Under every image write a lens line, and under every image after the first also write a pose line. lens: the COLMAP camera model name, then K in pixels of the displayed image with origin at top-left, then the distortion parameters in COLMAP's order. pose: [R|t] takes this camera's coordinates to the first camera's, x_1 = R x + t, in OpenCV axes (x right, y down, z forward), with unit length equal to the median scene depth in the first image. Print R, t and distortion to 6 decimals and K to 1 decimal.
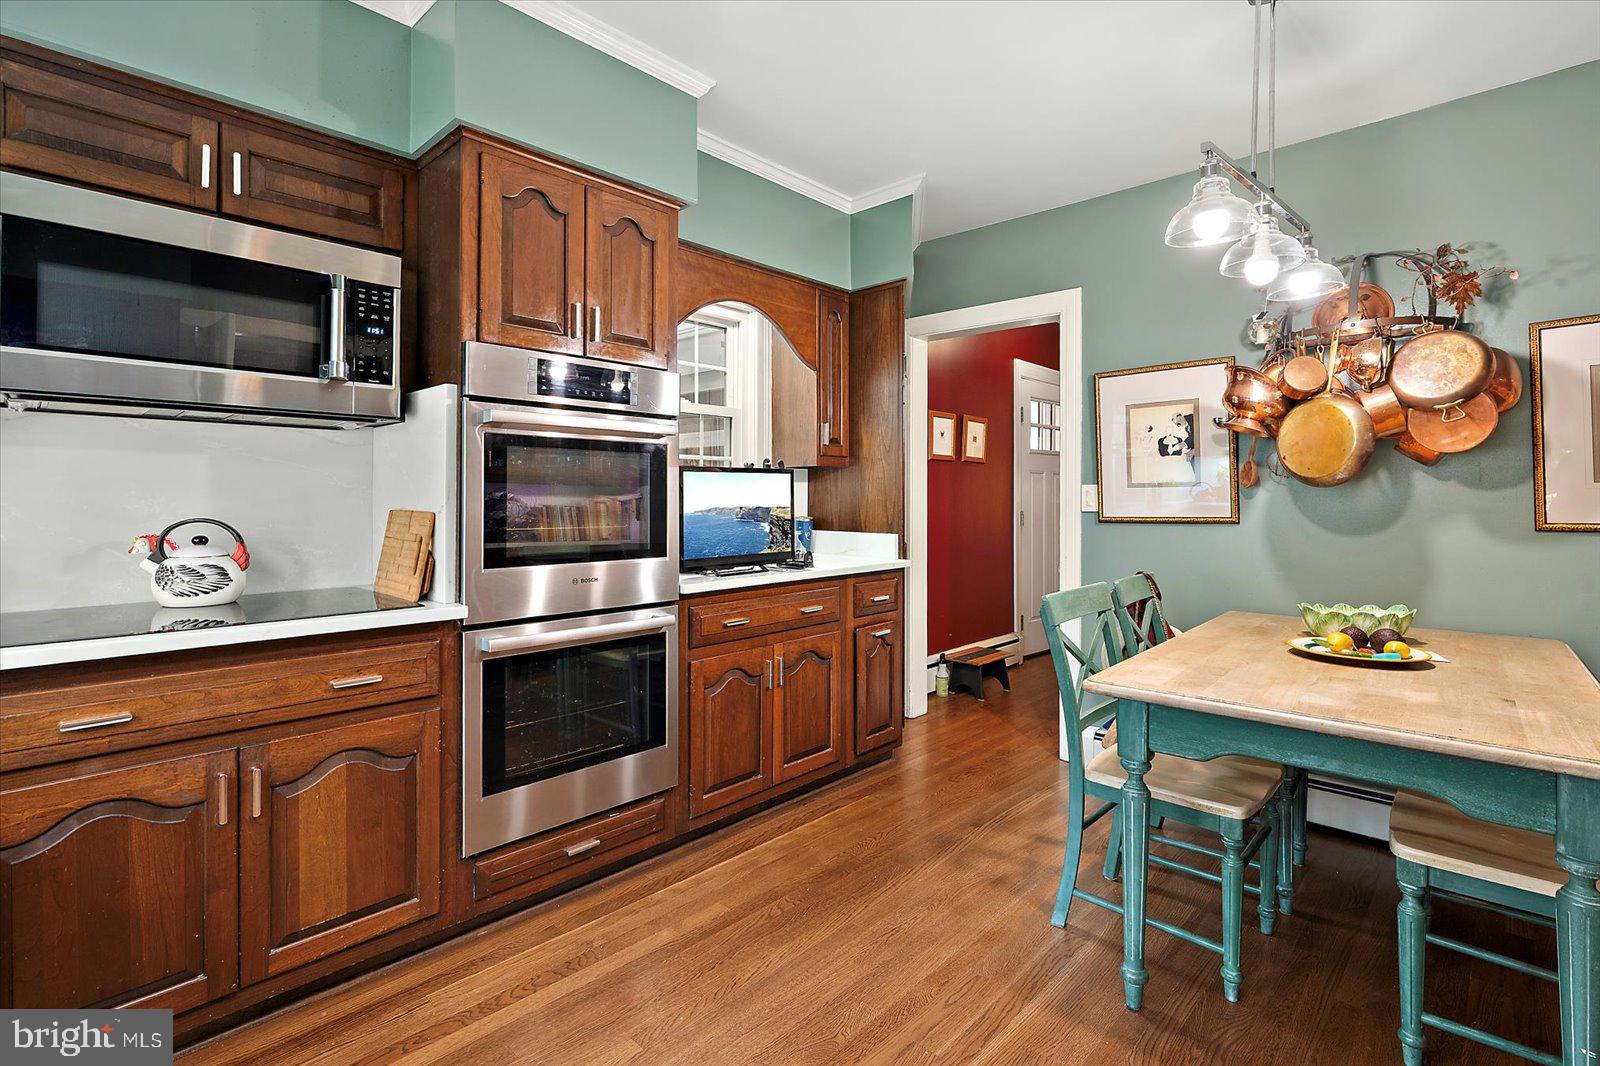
lens RADIAL K [[761.4, 0, 795.8], [0, 761.4, 491.1], [0, 0, 1]] dist [0.000162, -0.000052]
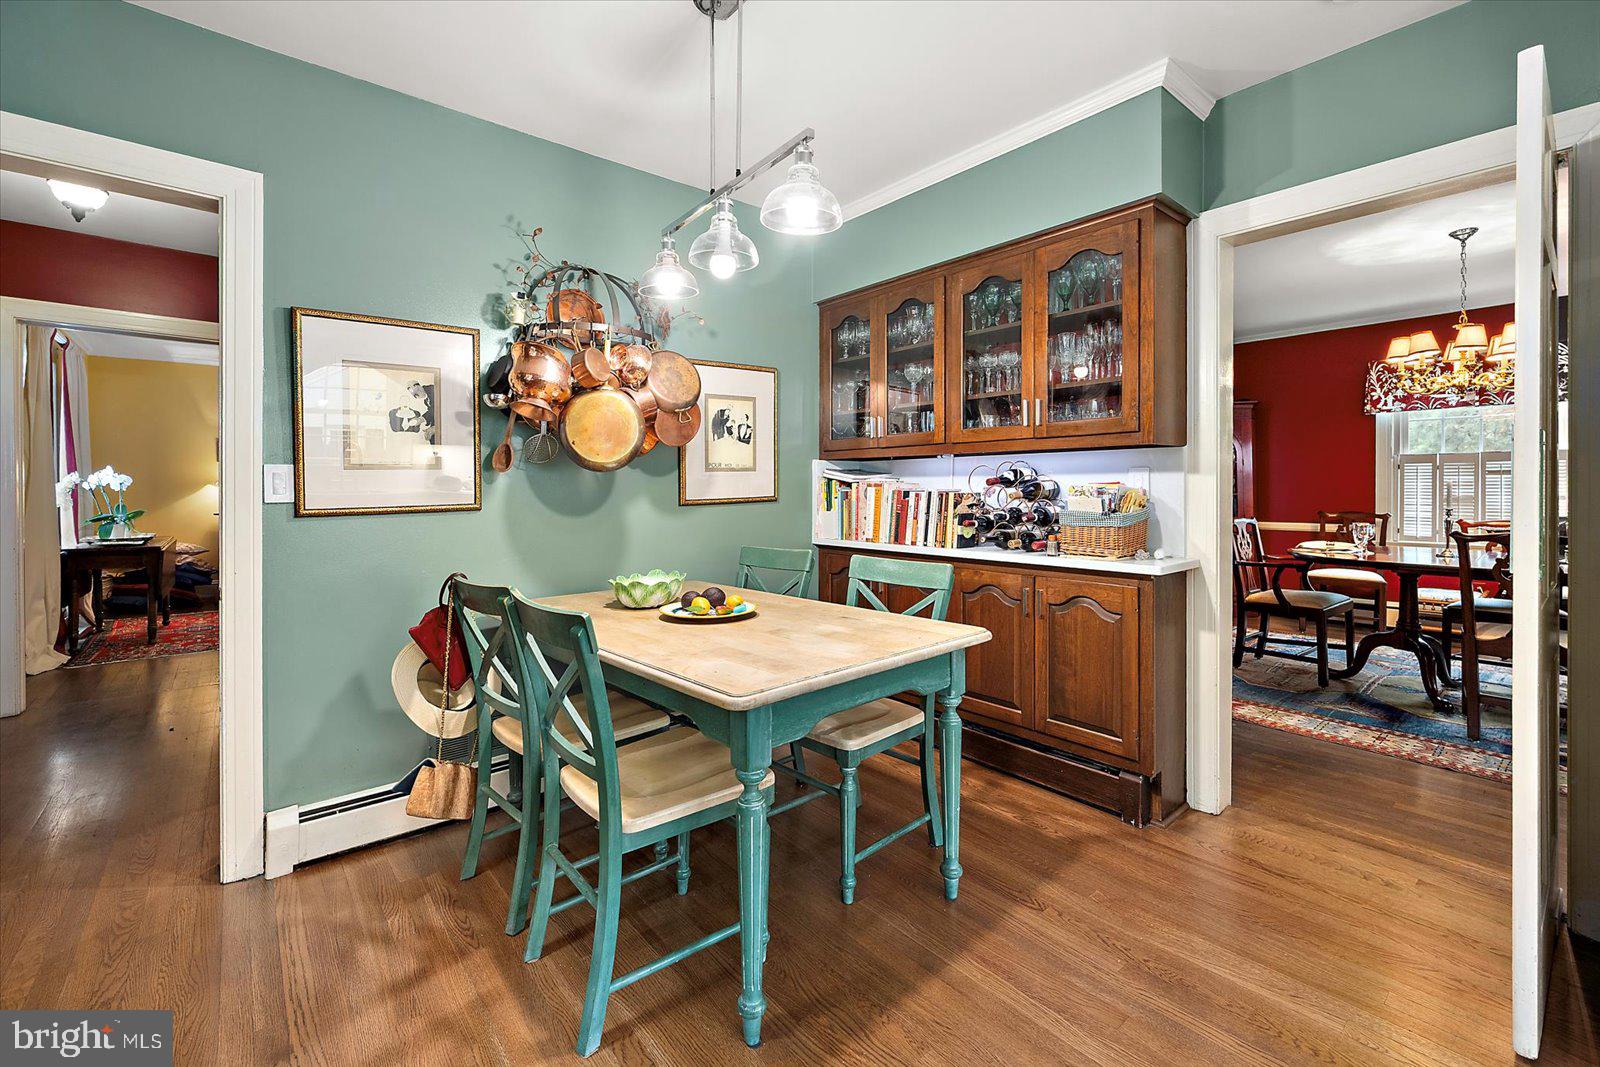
lens RADIAL K [[685.7, 0, 804.8], [0, 685.7, 491.8], [0, 0, 1]] dist [-0.001072, -0.000089]
pose [[0.104492, -0.008637, 0.994488, -0.209638], [-0.001192, 0.999960, 0.008810, 0.012094], [-0.994525, -0.002106, 0.104478, 0.512176]]
